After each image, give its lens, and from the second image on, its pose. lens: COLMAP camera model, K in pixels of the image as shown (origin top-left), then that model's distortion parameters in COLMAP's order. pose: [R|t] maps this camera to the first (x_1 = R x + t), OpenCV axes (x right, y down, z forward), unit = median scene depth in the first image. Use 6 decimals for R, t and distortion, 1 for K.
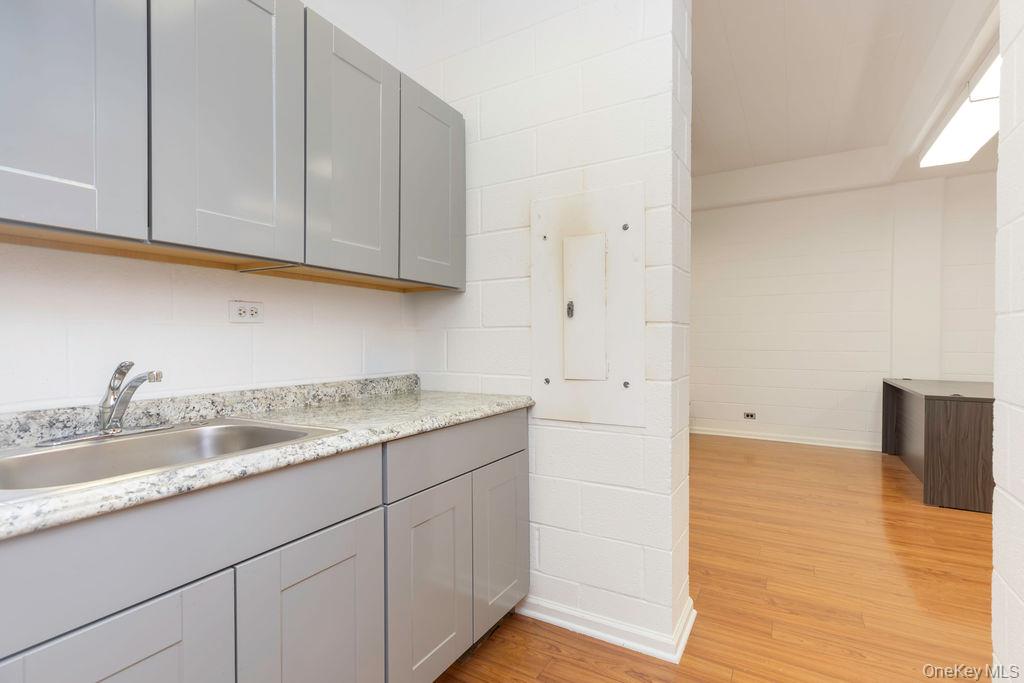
lens RADIAL K [[479.0, 0, 509.6], [0, 479.0, 344.0], [0, 0, 1]] dist [0.012725, 0.000268]
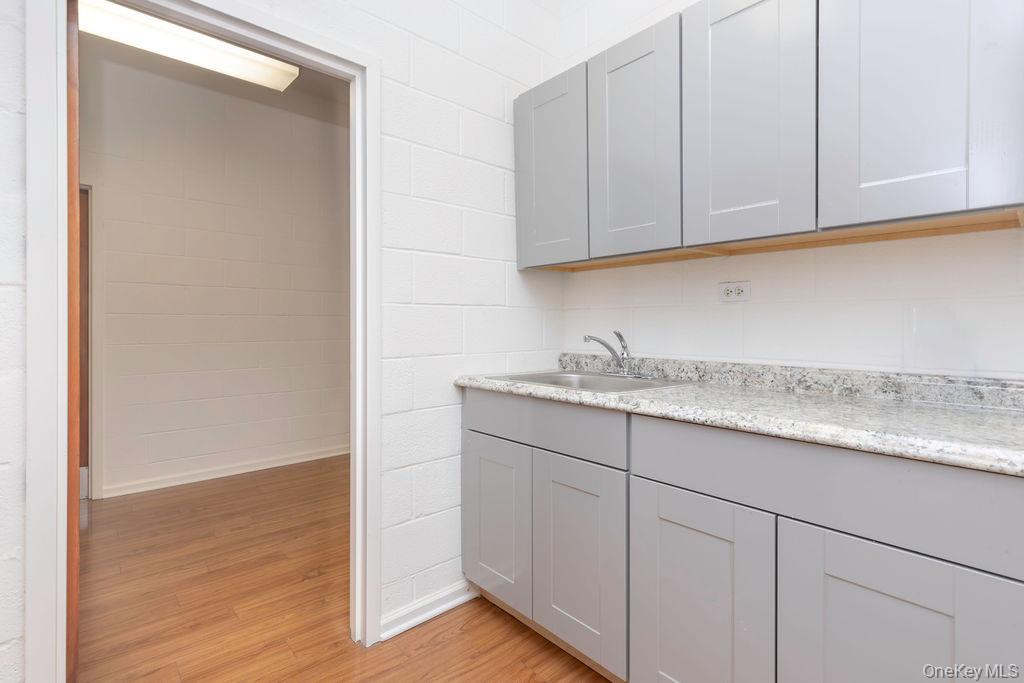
lens RADIAL K [[479.0, 0, 519.1], [0, 479.0, 321.4], [0, 0, 1]] dist [0.012725, 0.000268]
pose [[-0.282544, -0.005915, -0.959236, 0.645393], [-0.011610, 0.999929, -0.002747, 0.009886], [0.959184, 0.010360, -0.282593, 0.850245]]
